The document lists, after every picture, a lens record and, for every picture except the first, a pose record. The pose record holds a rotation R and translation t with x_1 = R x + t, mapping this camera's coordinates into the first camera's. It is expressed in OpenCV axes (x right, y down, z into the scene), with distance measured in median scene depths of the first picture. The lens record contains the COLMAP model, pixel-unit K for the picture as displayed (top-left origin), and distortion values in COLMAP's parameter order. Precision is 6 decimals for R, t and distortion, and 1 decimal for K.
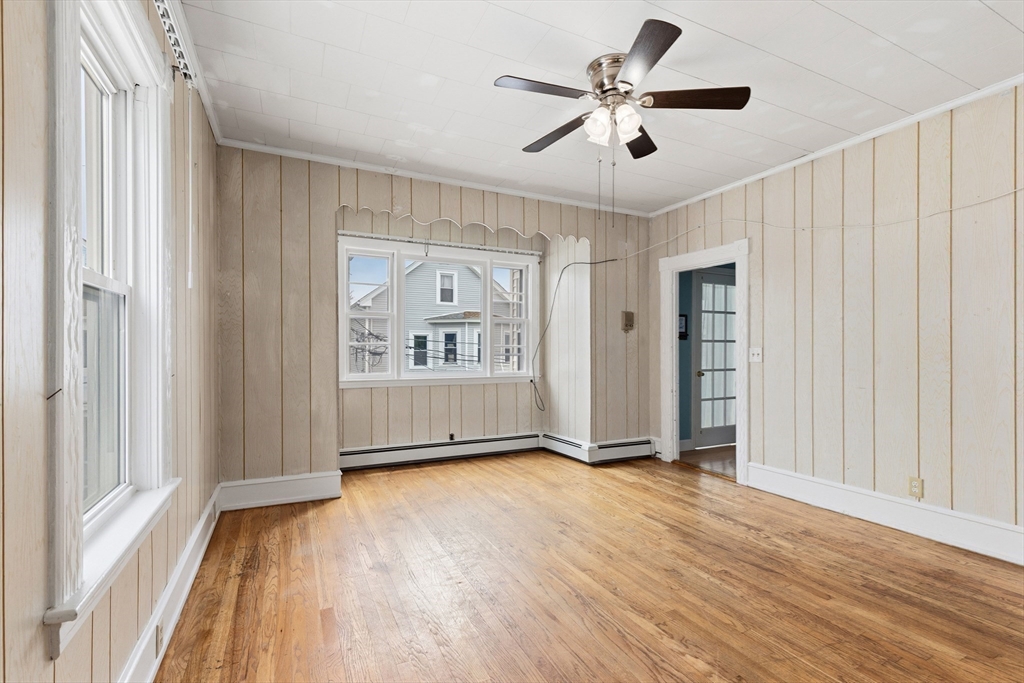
lens RADIAL K [[466.5, 0, 518.4], [0, 466.5, 349.7], [0, 0, 1]] dist [0.011106, -0.001194]
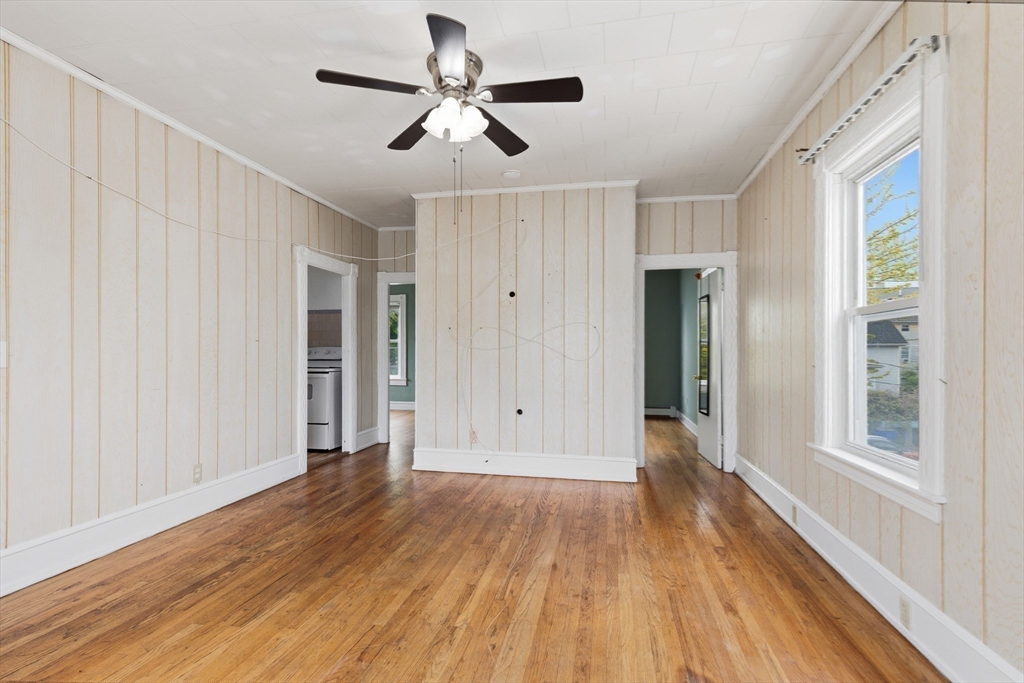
lens RADIAL K [[466.5, 0, 521.4], [0, 466.5, 347.7], [0, 0, 1]] dist [0.011106, -0.001194]
pose [[-0.795412, 0.001305, 0.606068, -0.446581], [-0.005760, 0.999936, -0.009712, 0.006462], [-0.606042, -0.011216, -0.795353, 1.507058]]
